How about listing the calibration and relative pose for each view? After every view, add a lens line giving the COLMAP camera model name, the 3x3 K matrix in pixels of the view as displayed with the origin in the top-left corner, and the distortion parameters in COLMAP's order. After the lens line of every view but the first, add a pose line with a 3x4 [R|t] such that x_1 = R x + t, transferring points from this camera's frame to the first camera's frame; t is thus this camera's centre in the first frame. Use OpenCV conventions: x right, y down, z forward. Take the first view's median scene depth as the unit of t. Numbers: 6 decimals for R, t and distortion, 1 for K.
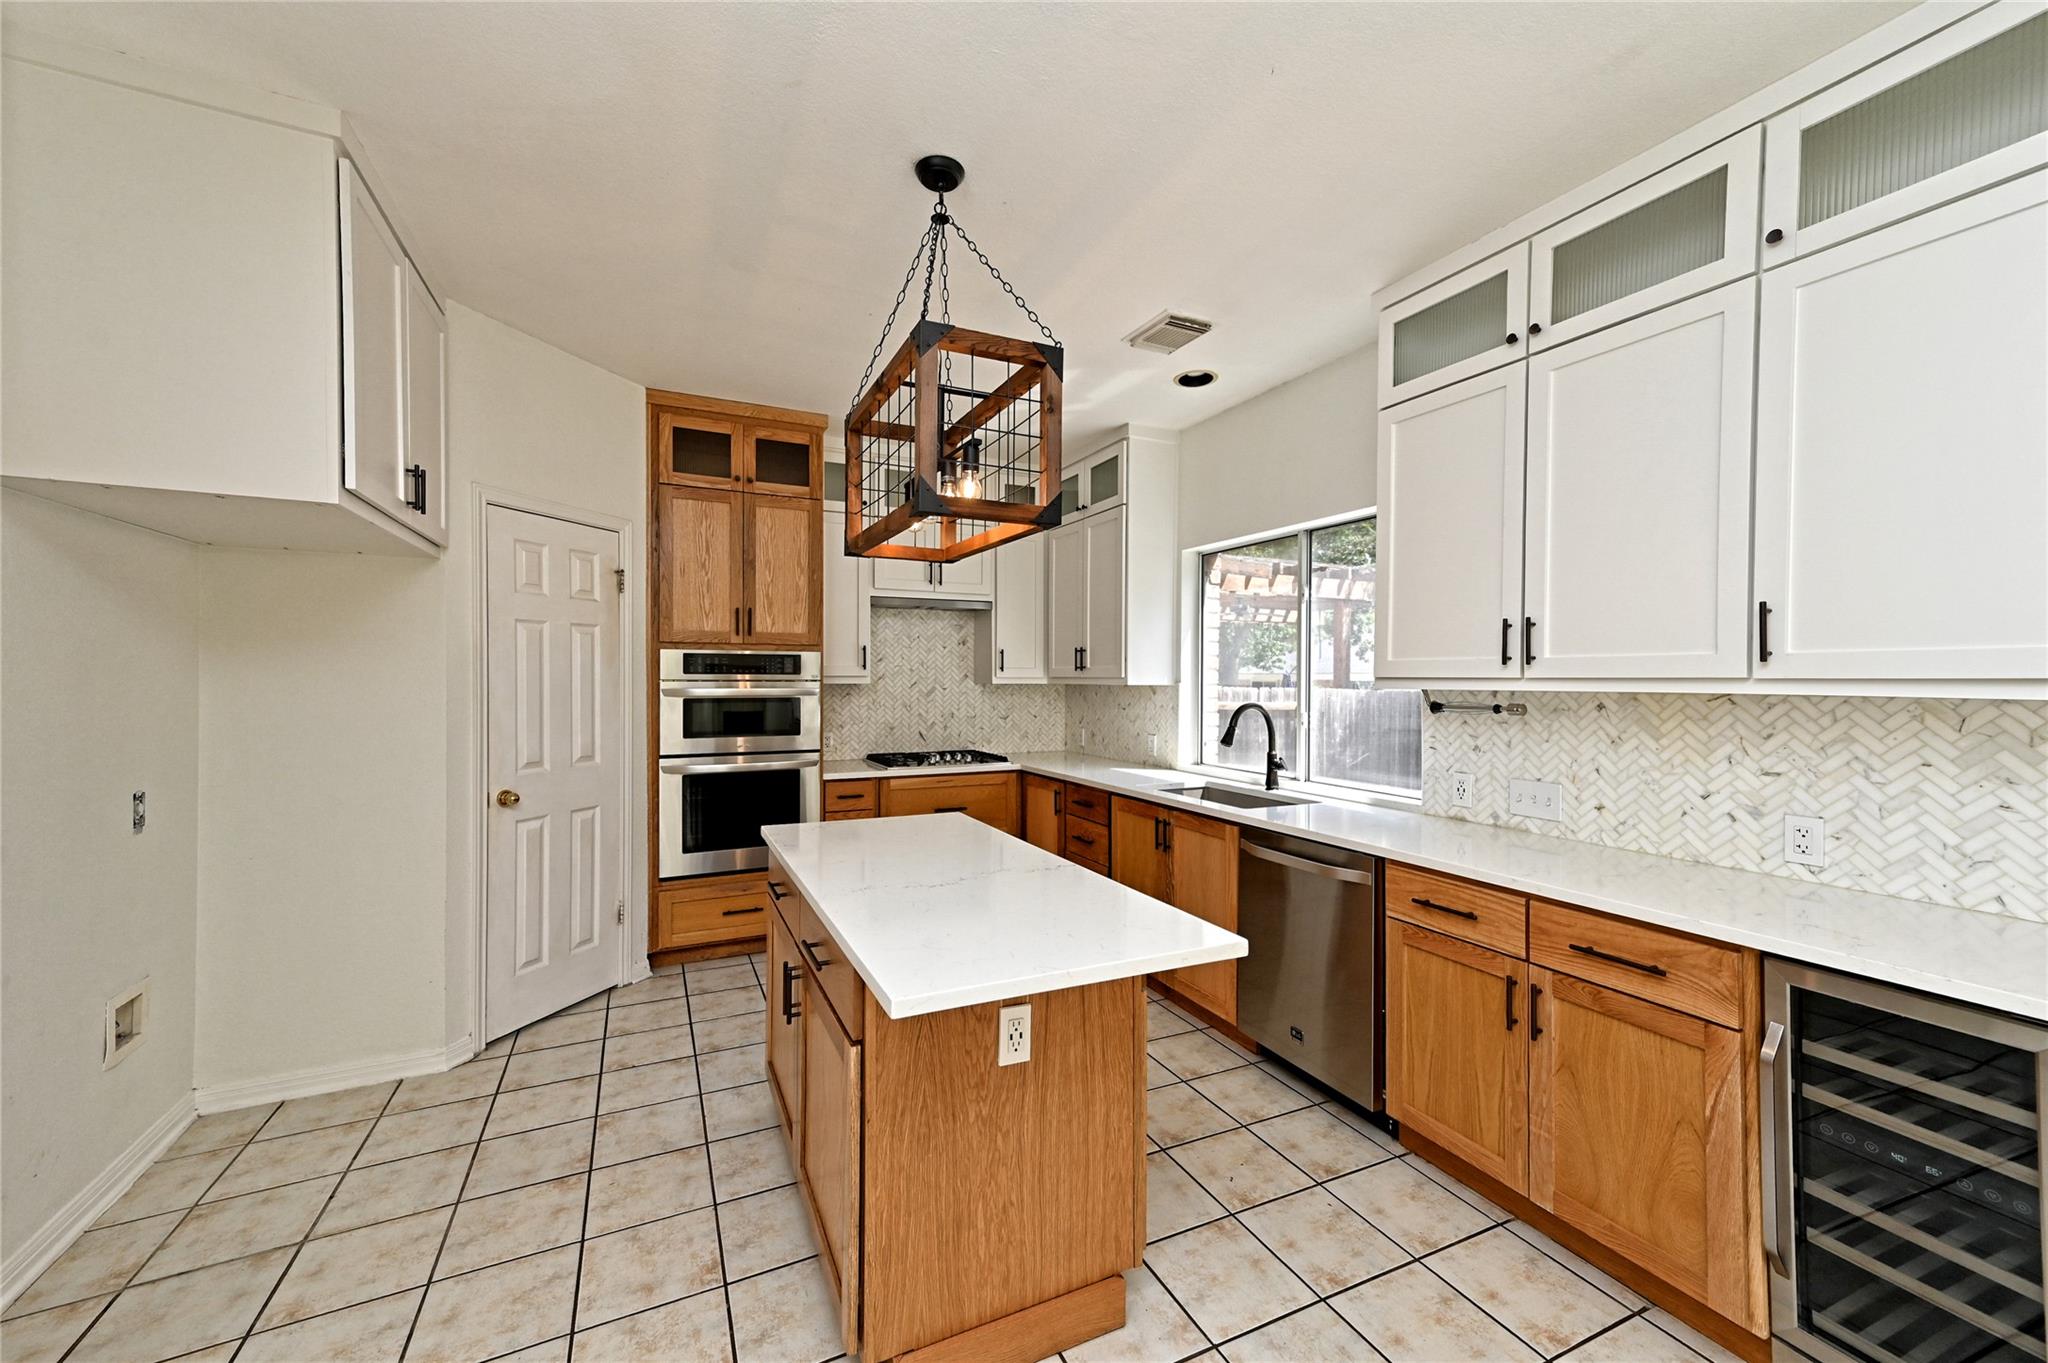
lens RADIAL K [[801.8, 0, 1023.7], [0, 801.8, 681.4], [0, 0, 1]] dist [0.026619, 0.000074]
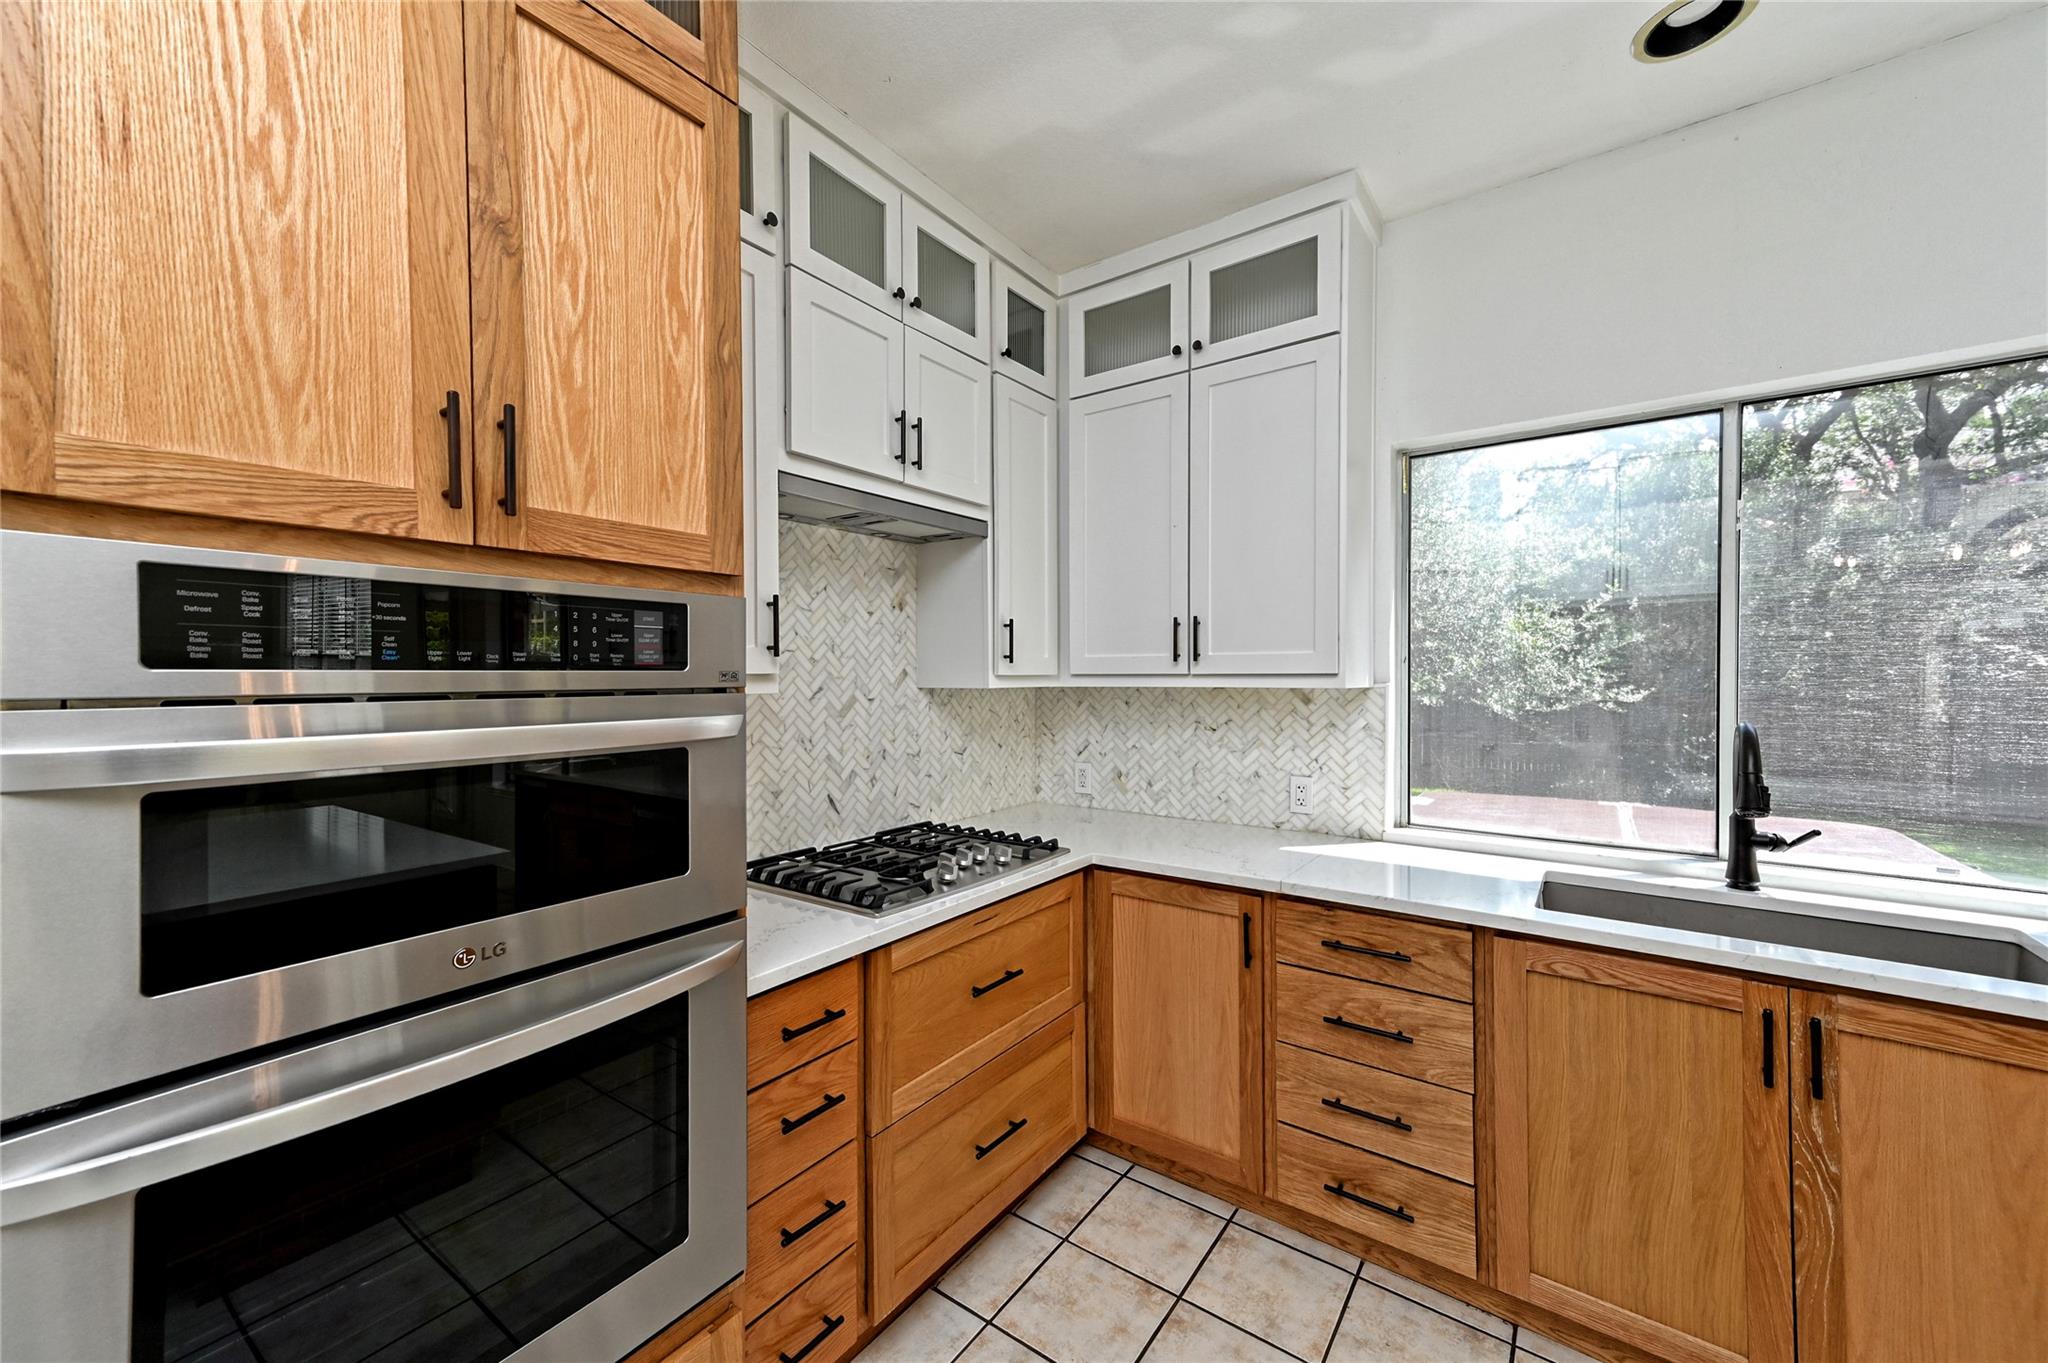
lens RADIAL K [[801.8, 0, 1017.5], [0, 801.8, 681.1], [0, 0, 1]] dist [0.026619, 0.000074]
pose [[0.874833, -0.009323, 0.484335, -0.336767], [0.008188, 0.999957, 0.004458, -0.004887], [-0.484355, 0.000066, 0.874871, 0.726385]]
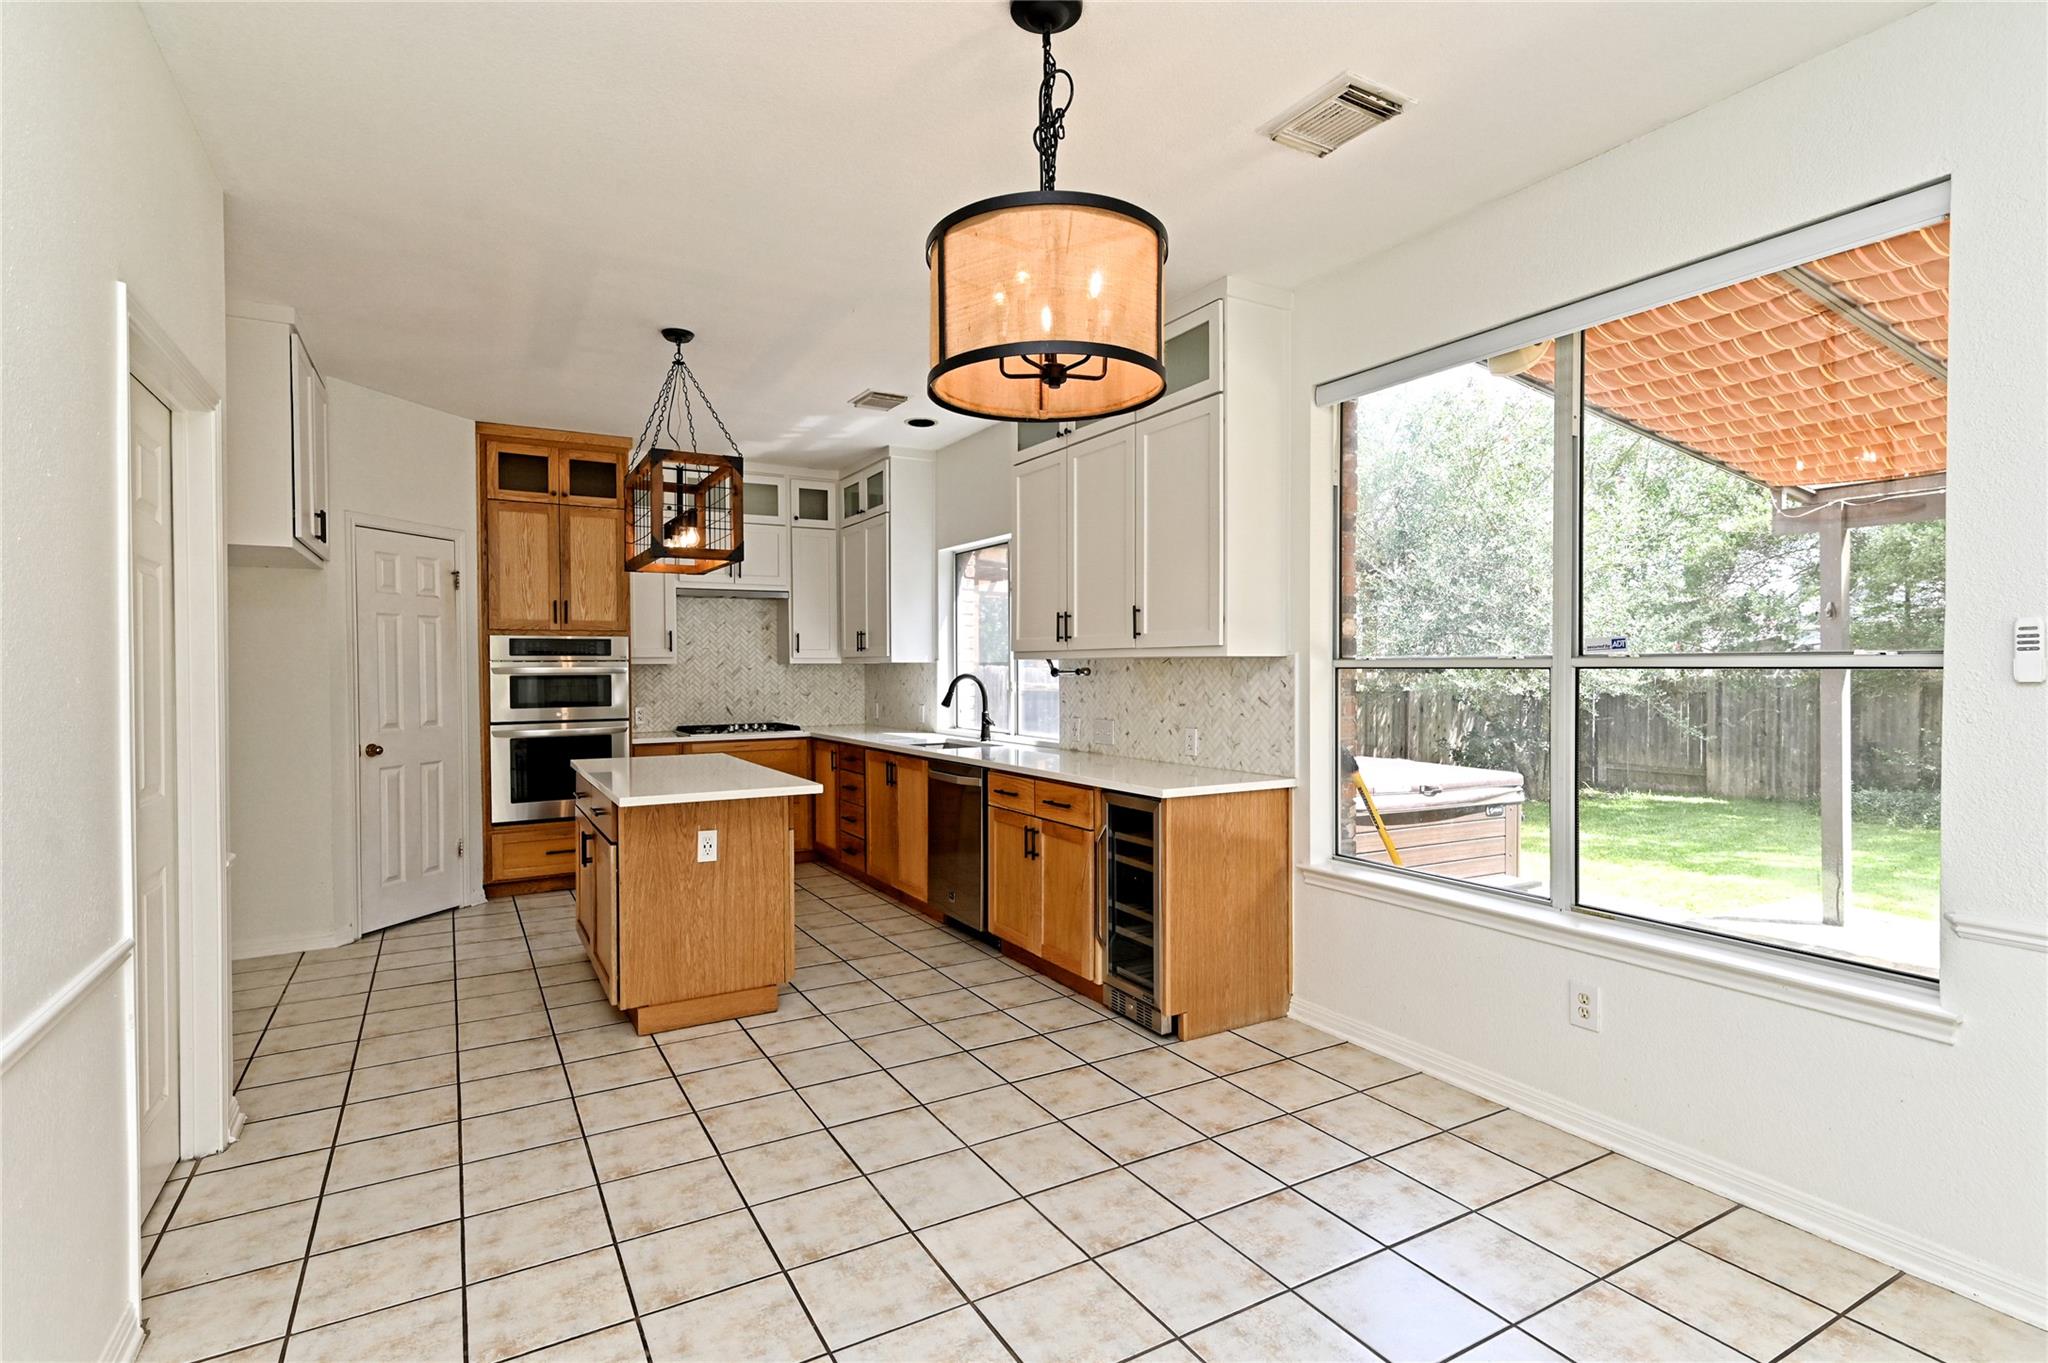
lens RADIAL K [[1004.6, 0, 1018.4], [0, 1004.6, 680.0], [0, 0, 1]] dist [0.021106, -0.000891]
pose [[0.997230, -0.010345, 0.073650, 0.231062], [0.009775, 0.999919, 0.008094, 0.022850], [-0.073728, -0.007352, 0.997251, -0.578422]]
